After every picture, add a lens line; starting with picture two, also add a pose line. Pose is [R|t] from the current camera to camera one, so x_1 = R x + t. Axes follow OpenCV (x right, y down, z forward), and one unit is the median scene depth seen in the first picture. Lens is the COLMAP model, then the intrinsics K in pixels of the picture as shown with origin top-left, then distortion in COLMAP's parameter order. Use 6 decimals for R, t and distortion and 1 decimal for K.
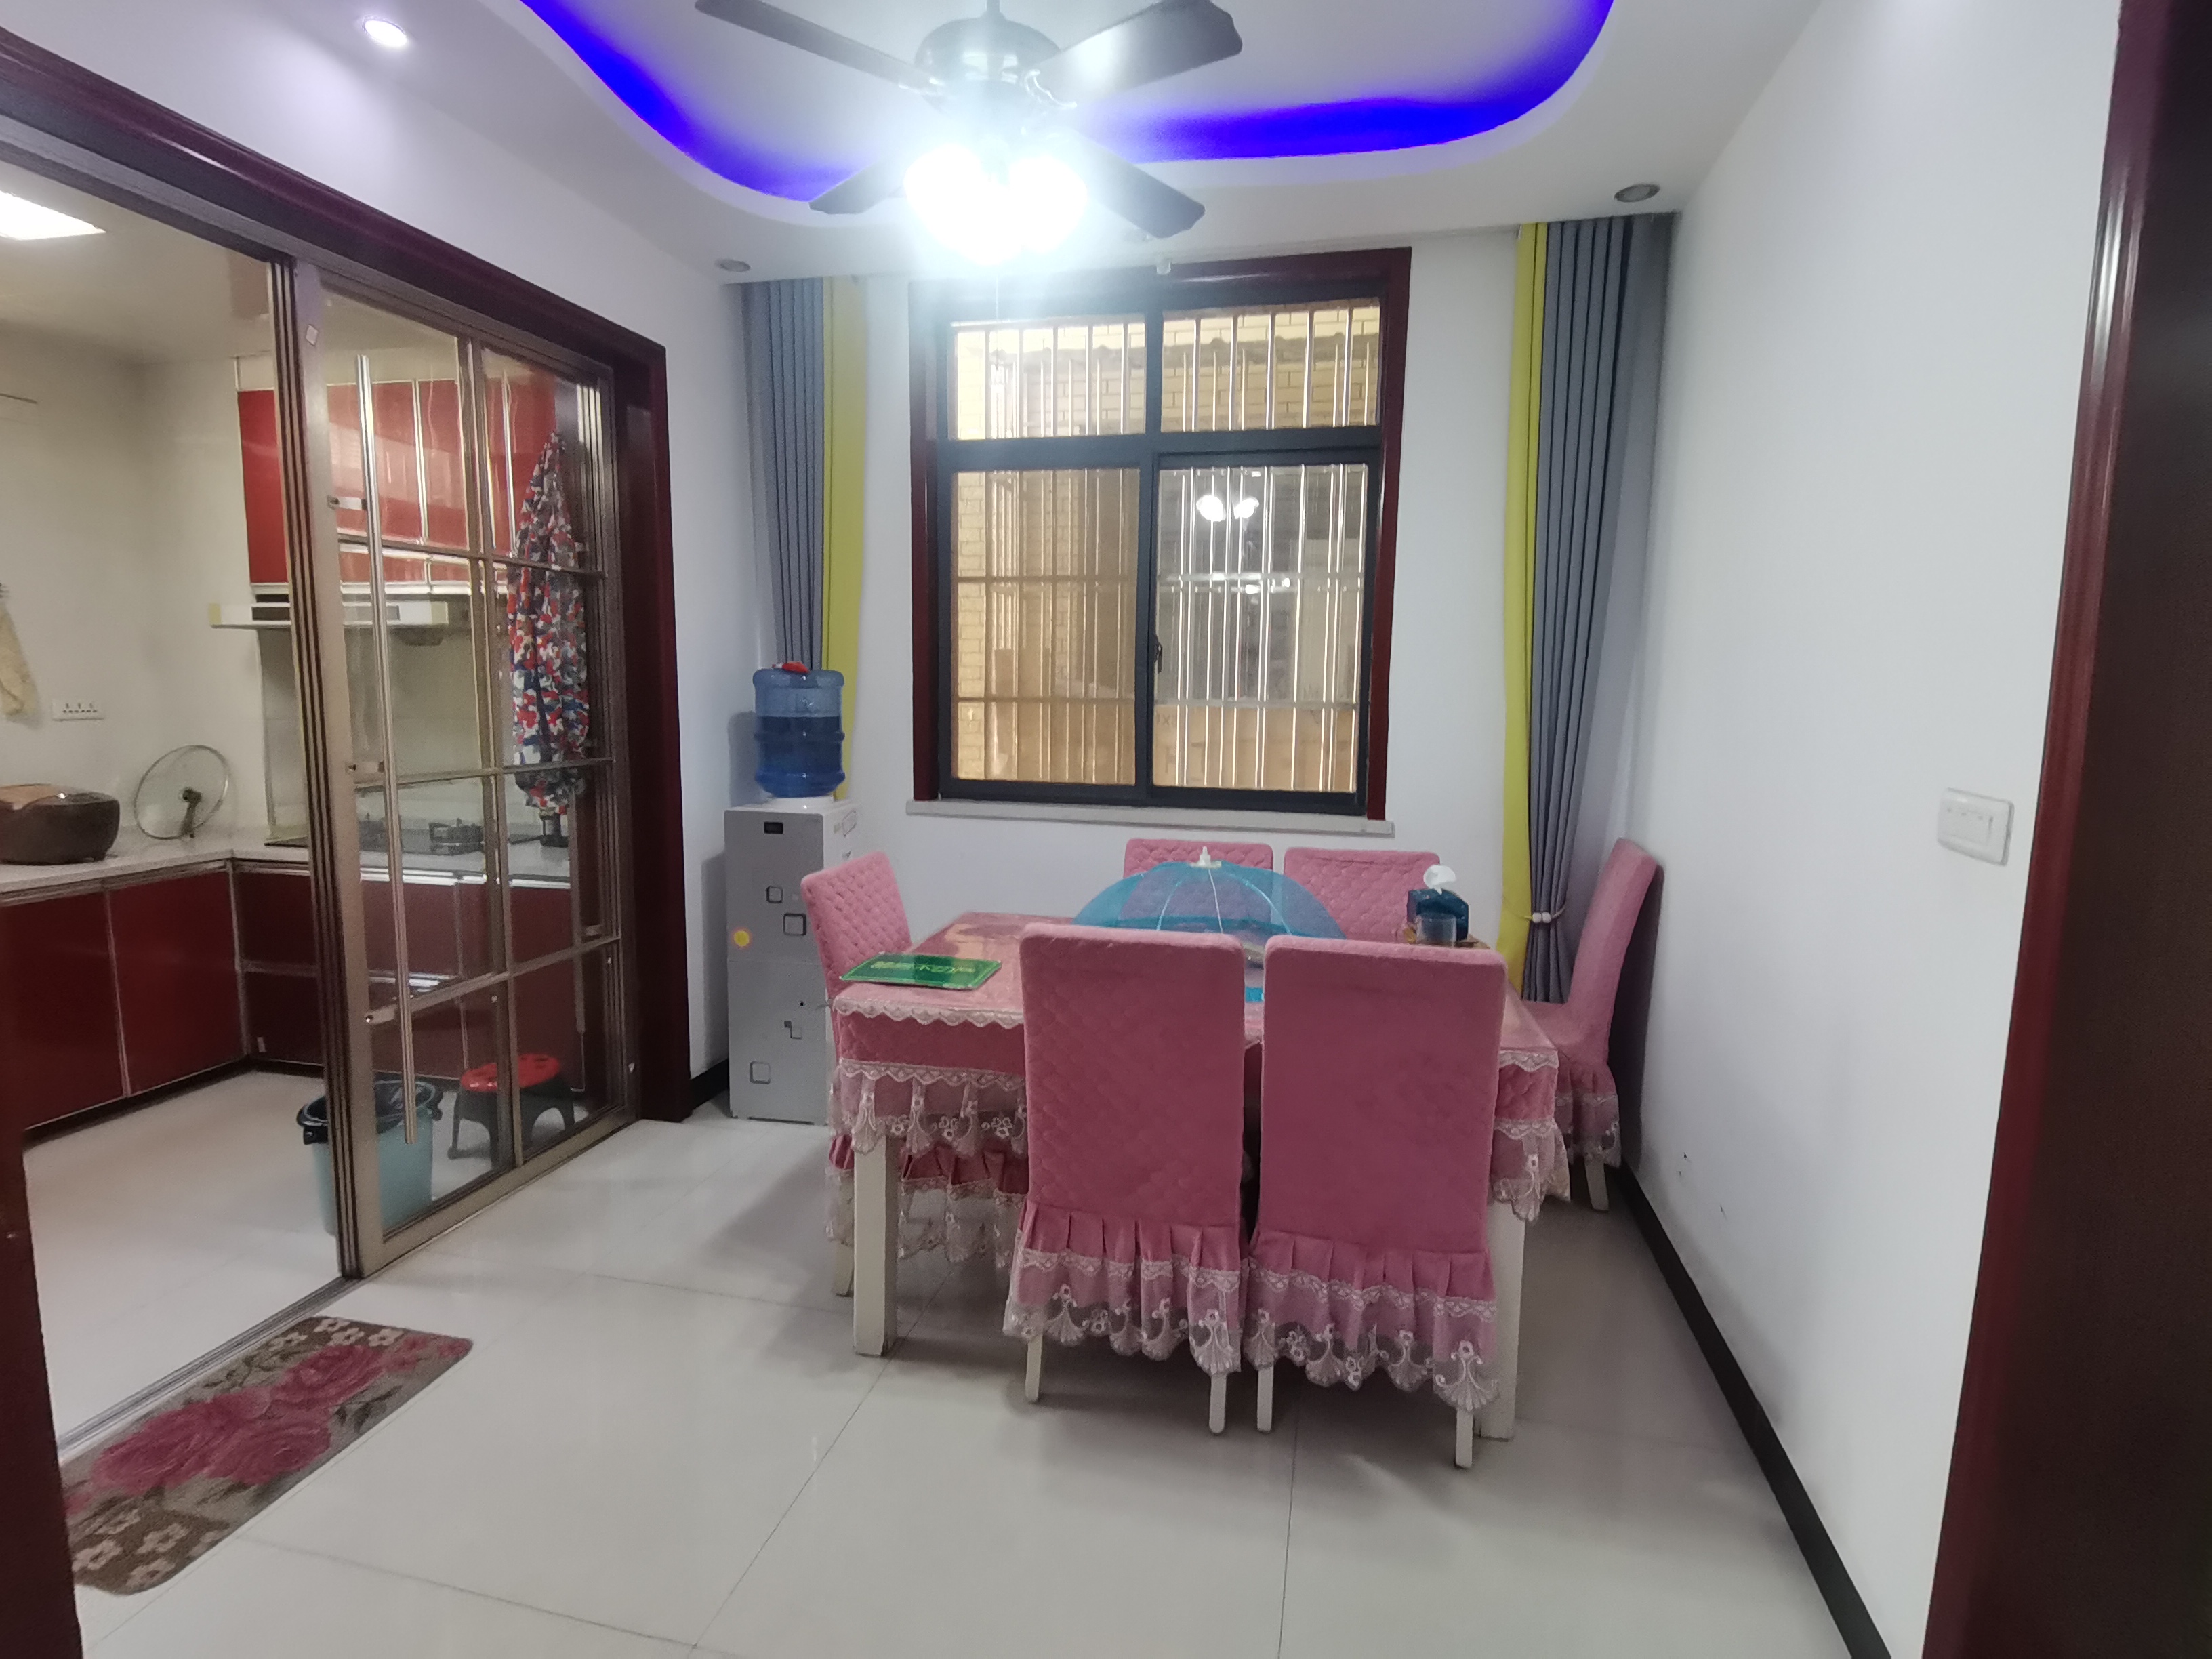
lens RADIAL K [[1114.1, 0, 1105.7], [0, 1114.1, 817.6], [0, 0, 1]] dist [0.024956, -0.019982]
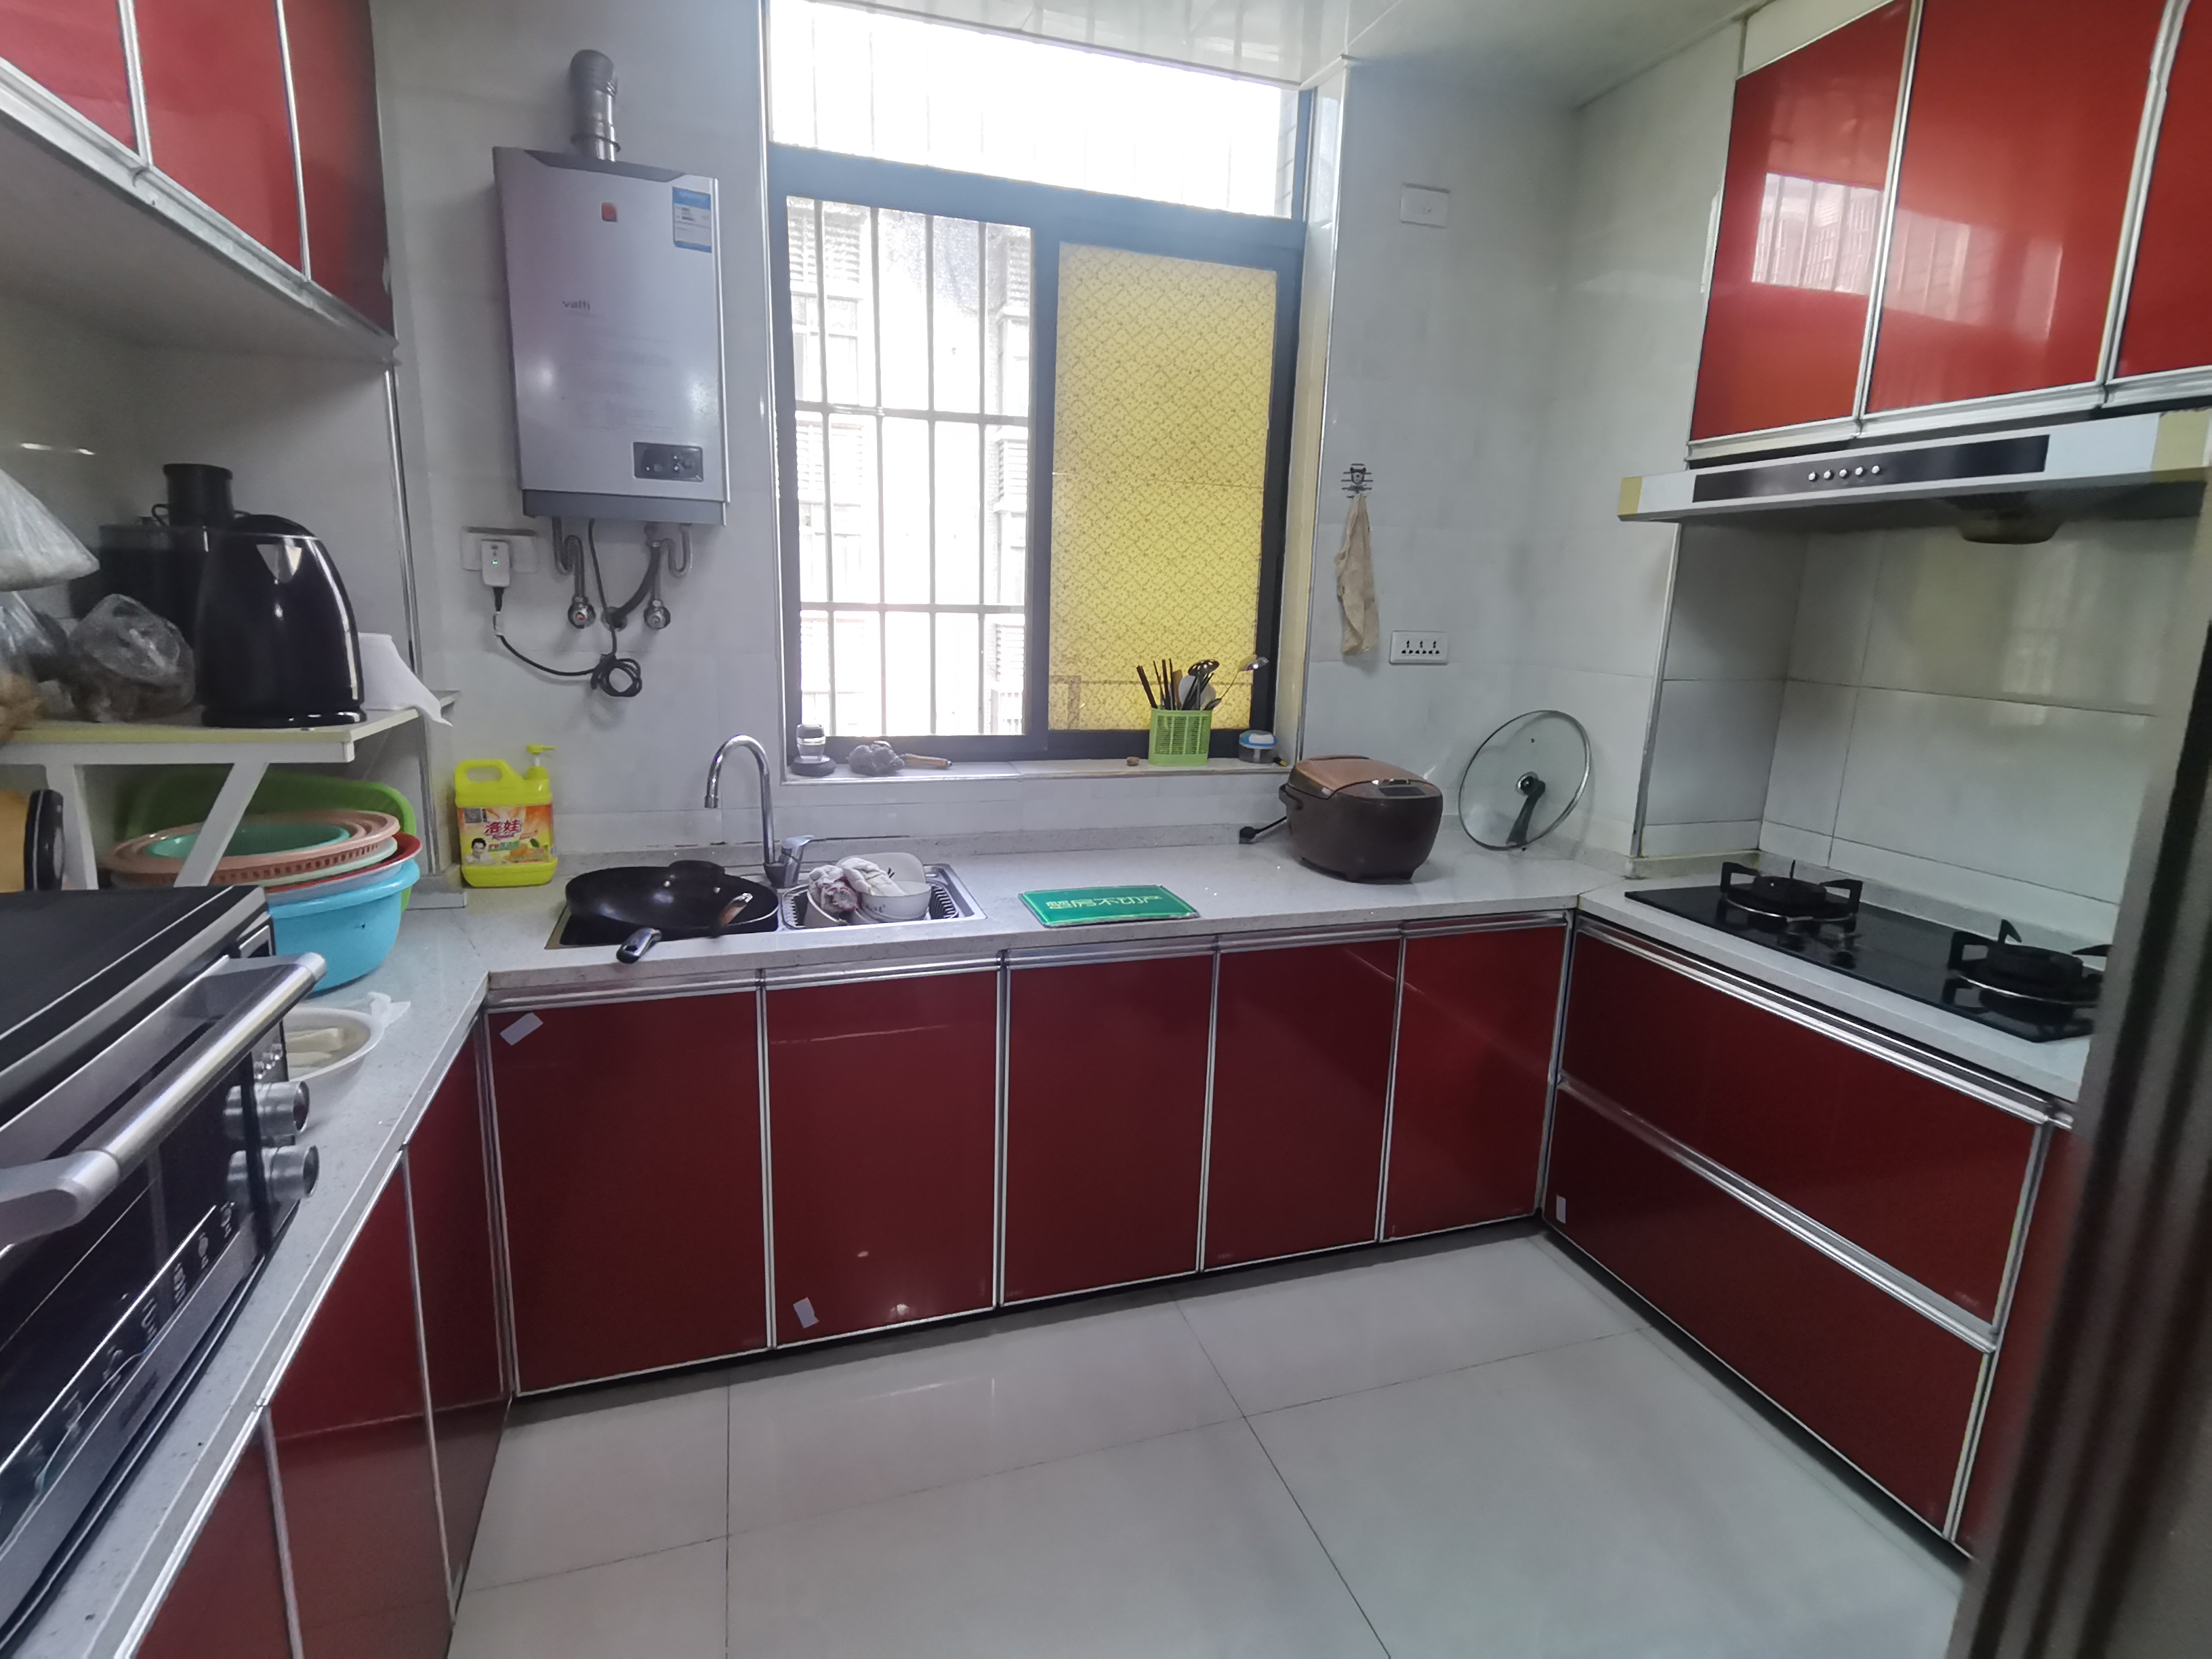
lens RADIAL K [[1114.1, 0, 1105.7], [0, 1114.1, 817.6], [0, 0, 1]] dist [0.024956, -0.019982]
pose [[0.517303, 0.172948, -0.838145, -0.406055], [-0.126091, 0.984081, 0.125239, -0.054894], [0.846462, 0.040896, 0.530876, 0.456801]]
